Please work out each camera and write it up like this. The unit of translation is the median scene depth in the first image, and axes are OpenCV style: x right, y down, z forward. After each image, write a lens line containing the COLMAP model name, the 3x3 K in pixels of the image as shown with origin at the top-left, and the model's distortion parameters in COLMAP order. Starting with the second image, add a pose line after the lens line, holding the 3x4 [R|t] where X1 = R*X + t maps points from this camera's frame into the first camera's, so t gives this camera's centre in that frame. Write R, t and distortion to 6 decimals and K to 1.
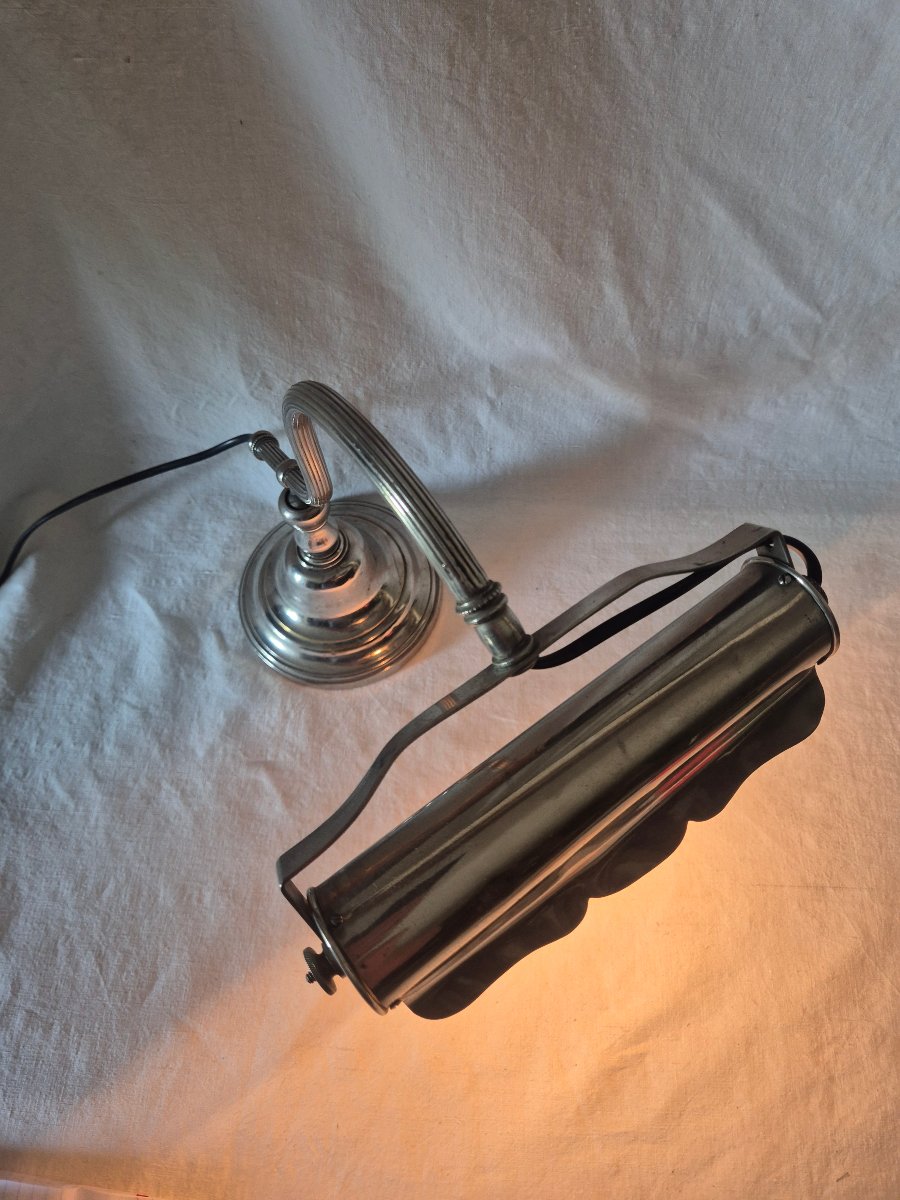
lens RADIAL K [[817.9, 0, 436.1], [0, 817.9, 597.8], [0, 0, 1]] dist [0.030619, -0.035496]
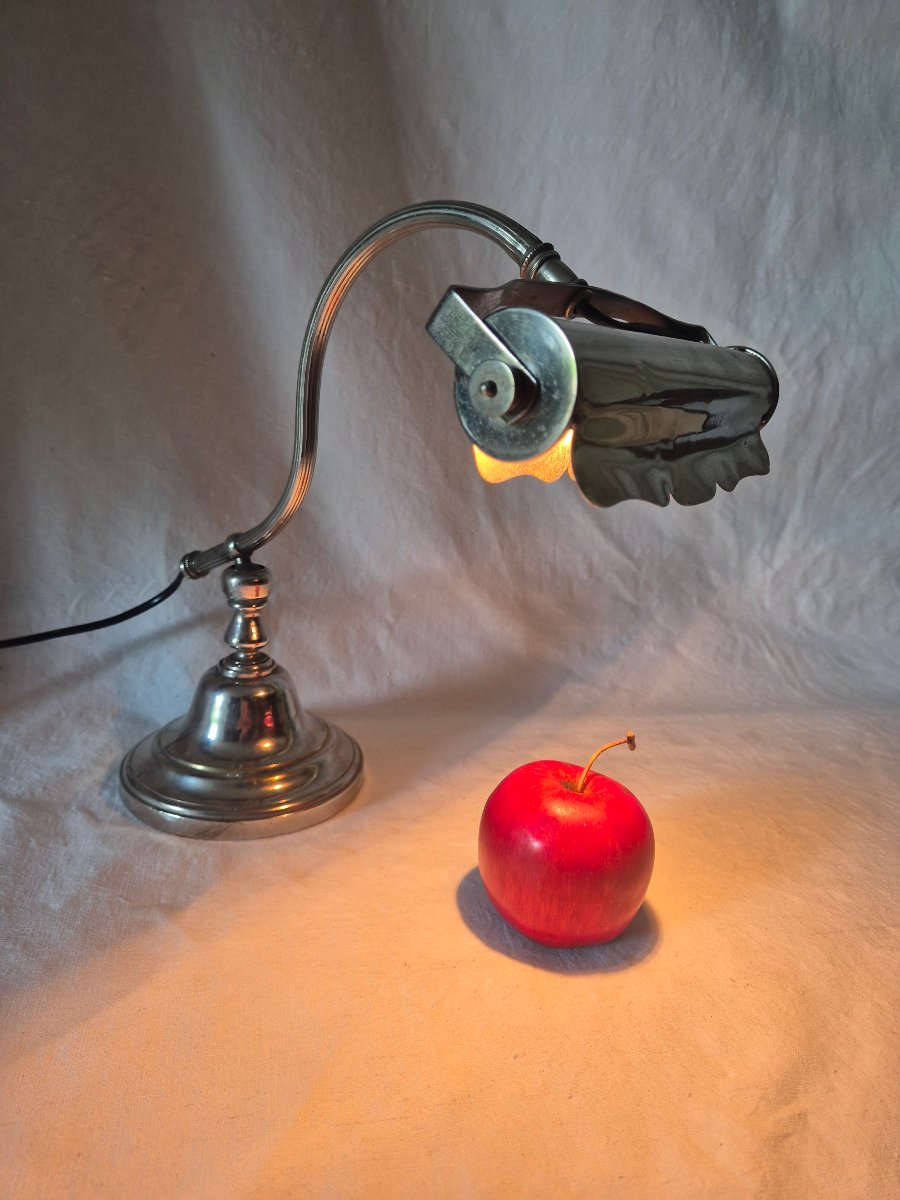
lens RADIAL K [[829.5, 0, 450.3], [0, 829.5, 615.4], [0, 0, 1]] dist [0.058555, -0.070956]
pose [[0.952506, 0.060623, 0.298426, -0.202595], [0.184476, 0.664828, -0.723860, 0.615840], [-0.242284, 0.744533, 0.622068, 0.305444]]
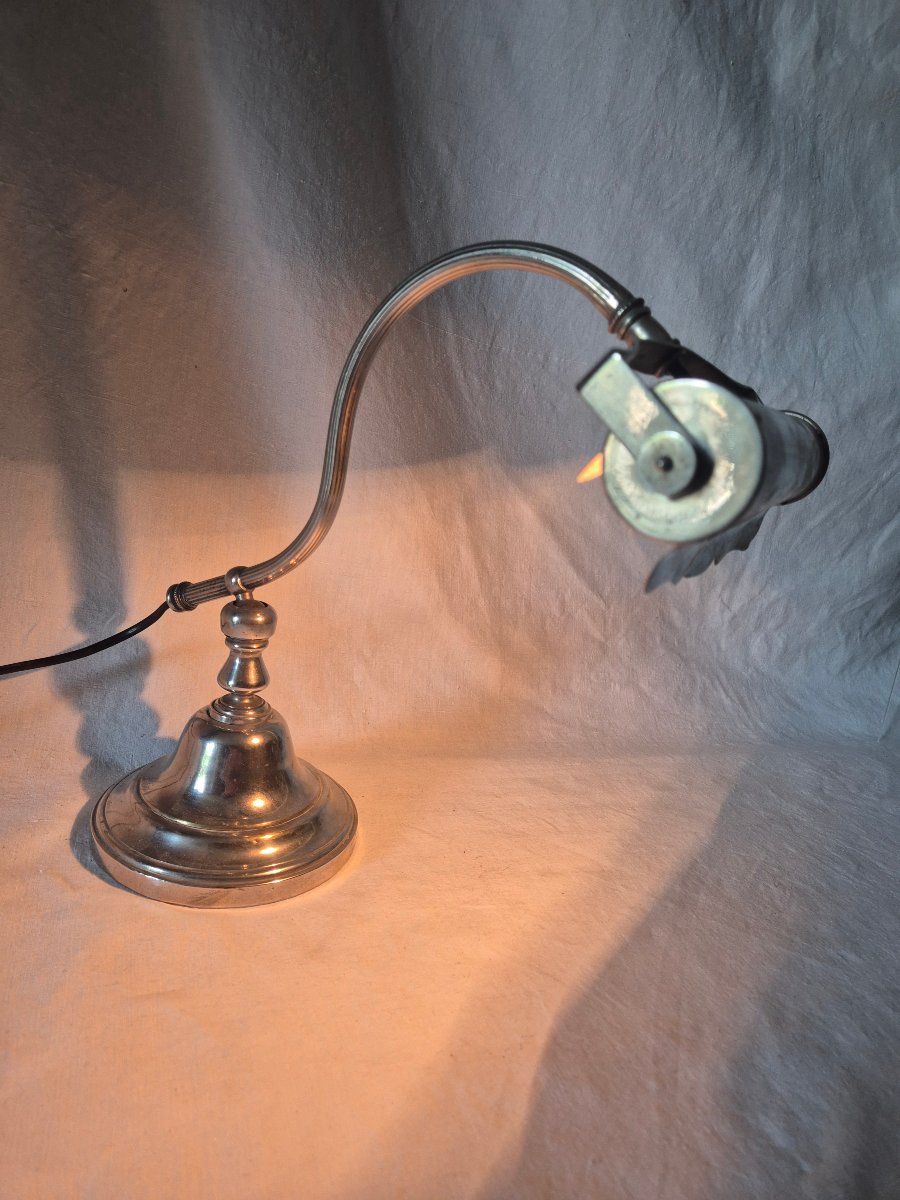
lens RADIAL K [[820.2, 0, 443.7], [0, 820.2, 607.2], [0, 0, 1]] dist [0.060007, -0.064337]
pose [[0.898155, 0.099033, 0.428381, -0.323988], [0.262401, 0.661037, -0.702976, 0.517700], [-0.352793, 0.743789, 0.567727, 0.348310]]
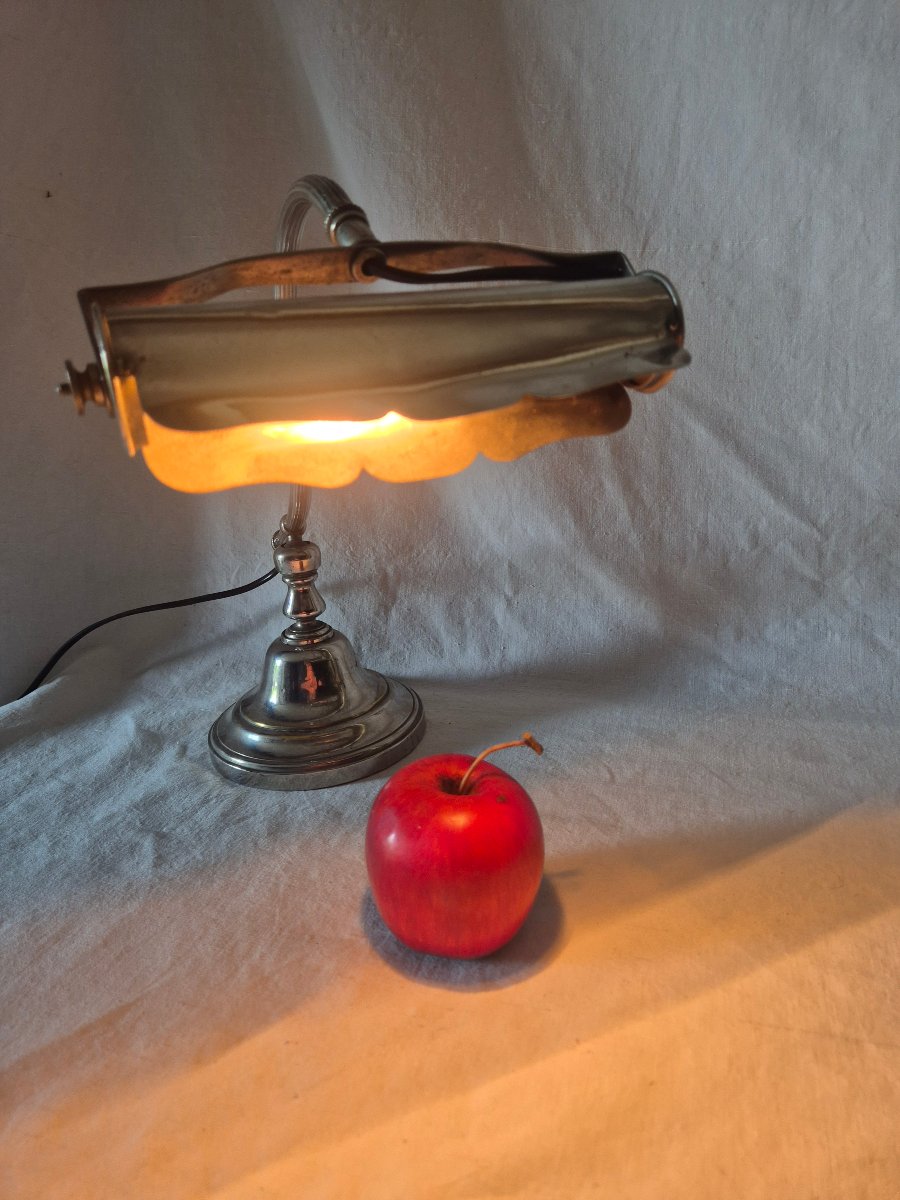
lens RADIAL K [[820.2, 0, 443.7], [0, 820.2, 607.2], [0, 0, 1]] dist [0.060007, -0.064337]
pose [[0.966659, 0.087529, -0.240642, 0.265761], [-0.232794, 0.691847, -0.683487, 0.565081], [0.106662, 0.716719, 0.689156, 0.280994]]
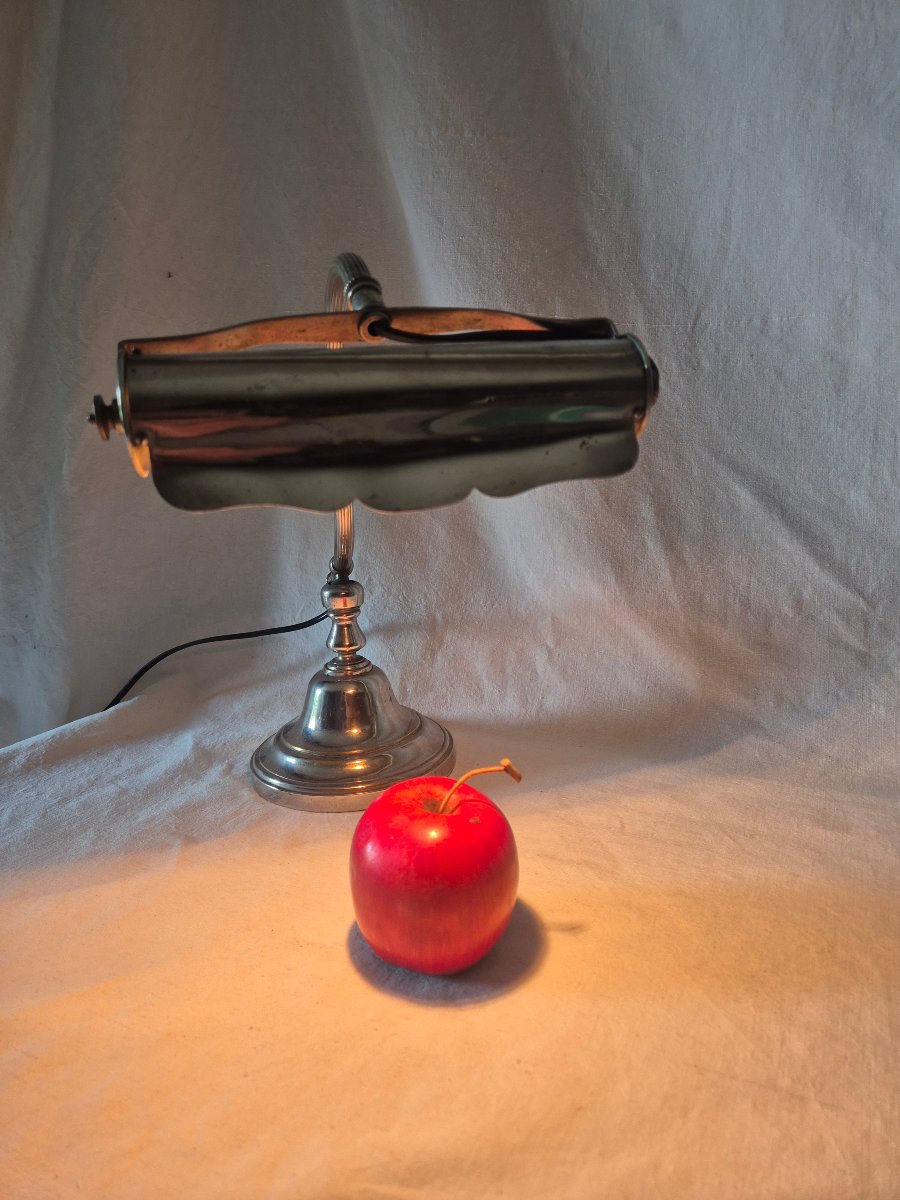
lens RADIAL K [[818.2, 0, 441.2], [0, 818.2, 601.4], [0, 0, 1]] dist [0.061794, -0.065662]
pose [[0.915026, 0.118571, -0.385577, 0.380364], [-0.373805, 0.608557, -0.699949, 0.591151], [0.151652, 0.784602, 0.601167, 0.286730]]
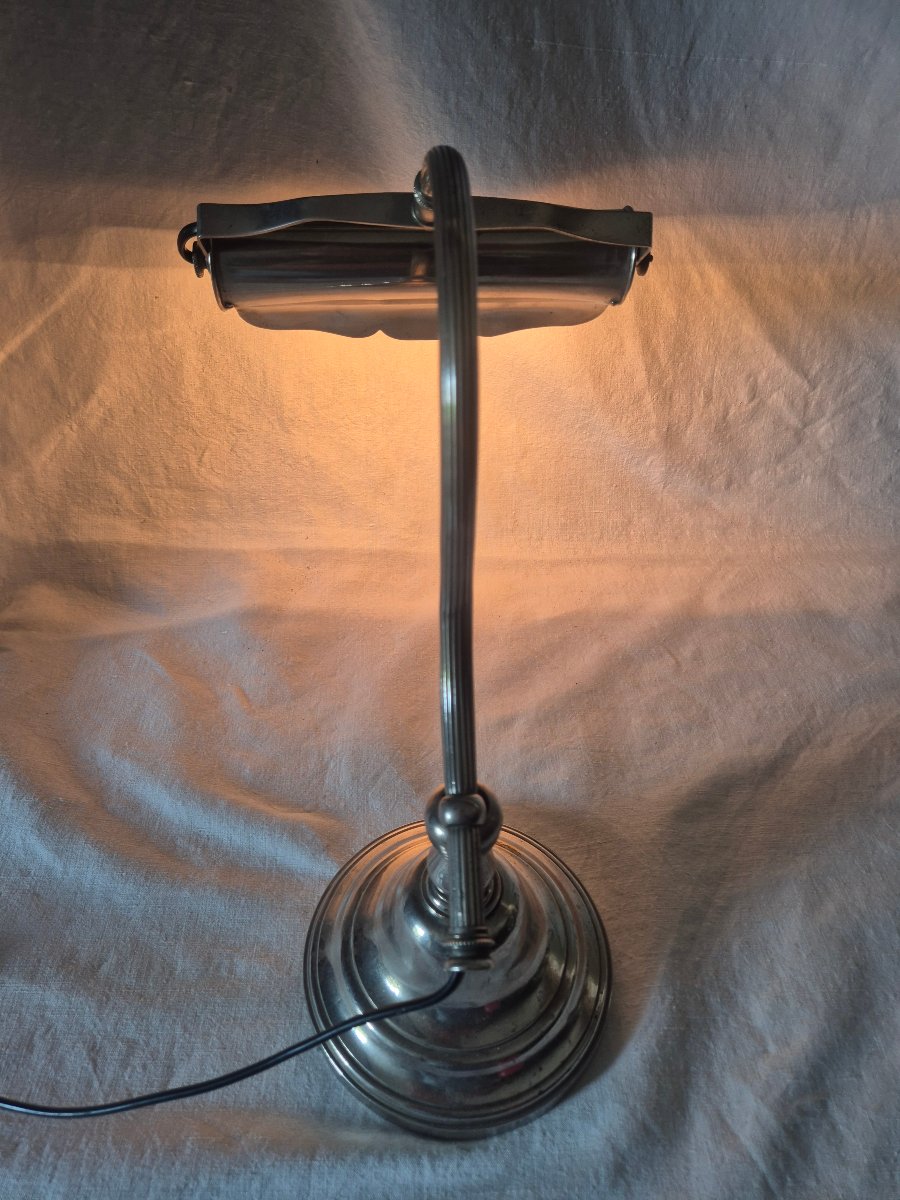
lens RADIAL K [[814.1, 0, 437.4], [0, 814.1, 622.1], [0, 0, 1]] dist [0.045094, -0.052445]
pose [[0.991658, -0.008379, 0.128624, -0.181893], [0.053784, 0.933761, -0.353832, 0.331212], [-0.117140, 0.357798, 0.926423, 0.135591]]
